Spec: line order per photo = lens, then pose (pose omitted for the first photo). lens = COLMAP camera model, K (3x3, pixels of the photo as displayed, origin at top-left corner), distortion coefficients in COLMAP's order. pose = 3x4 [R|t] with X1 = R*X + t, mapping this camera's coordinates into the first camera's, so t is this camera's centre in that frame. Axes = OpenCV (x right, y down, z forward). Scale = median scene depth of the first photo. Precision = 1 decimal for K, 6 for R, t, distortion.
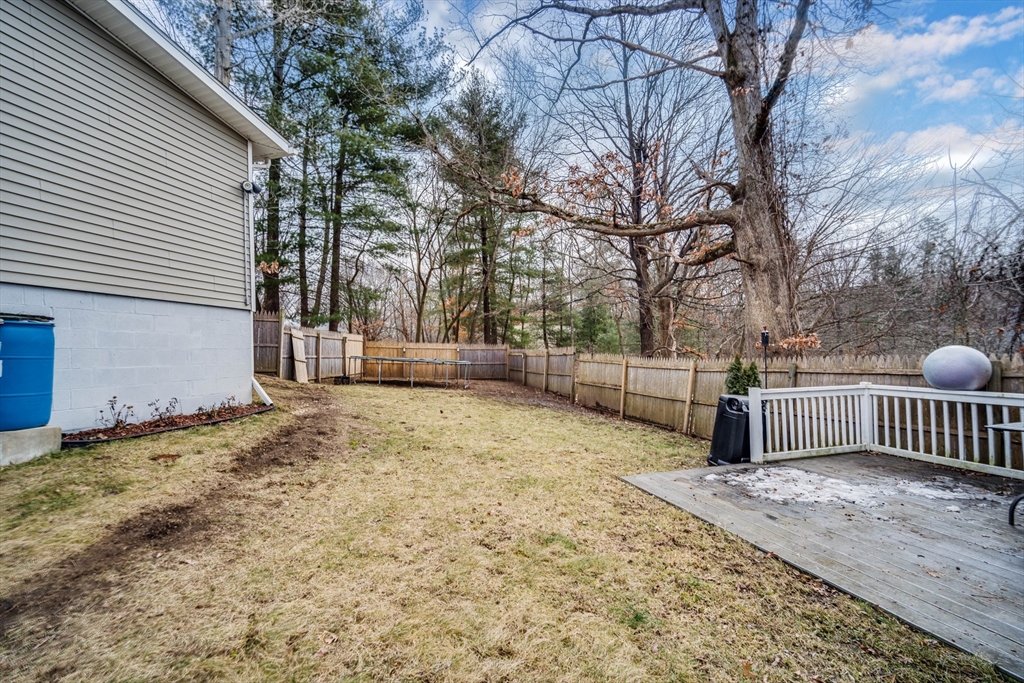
lens RADIAL K [[456.7, 0, 487.3], [0, 456.7, 346.3], [0, 0, 1]] dist [-0.002160, 0.001101]
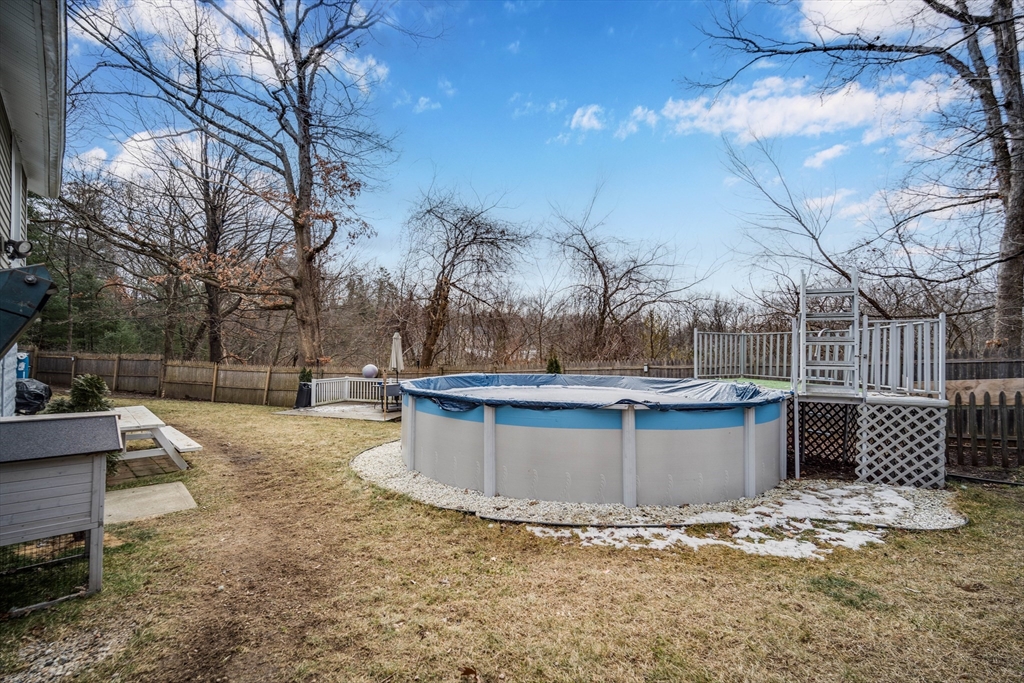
lens RADIAL K [[456.7, 0, 514.7], [0, 456.7, 351.0], [0, 0, 1]] dist [-0.002160, 0.001101]
pose [[0.491733, 0.033533, 0.870100, -0.730056], [-0.041944, 0.999010, -0.014796, -0.051601], [-0.869735, -0.029220, 0.492653, -0.838013]]
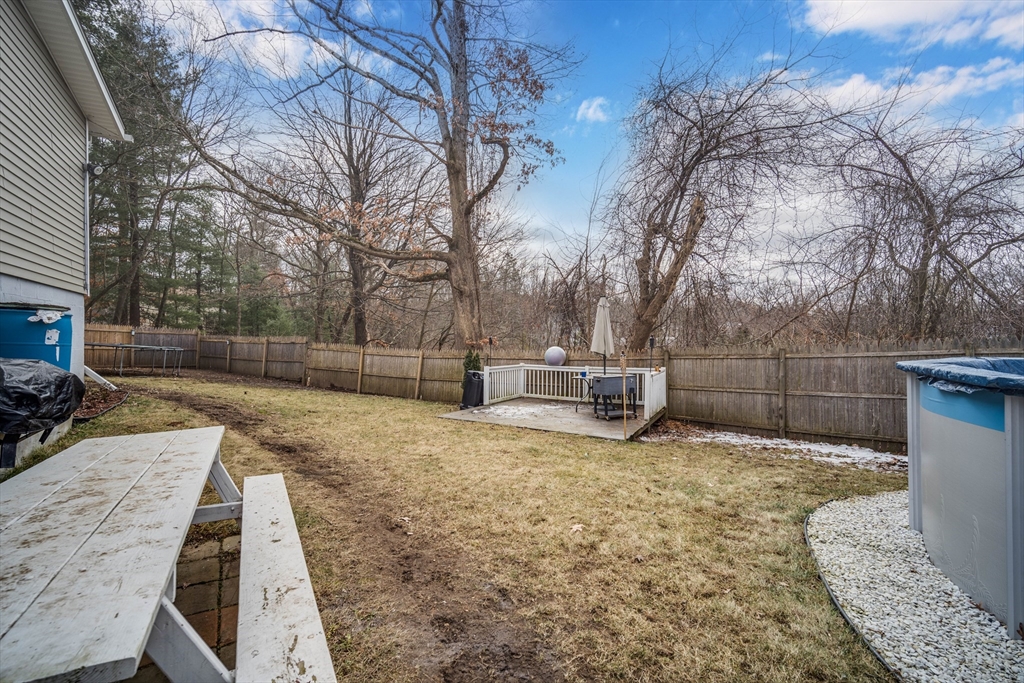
lens RADIAL K [[456.7, 0, 507.2], [0, 456.7, 341.1], [0, 0, 1]] dist [-0.002160, 0.001101]
pose [[0.701769, 0.026240, 0.711921, -0.437859], [-0.037932, 0.999280, 0.000559, -0.011334], [-0.711394, -0.027397, 0.702260, -0.245626]]
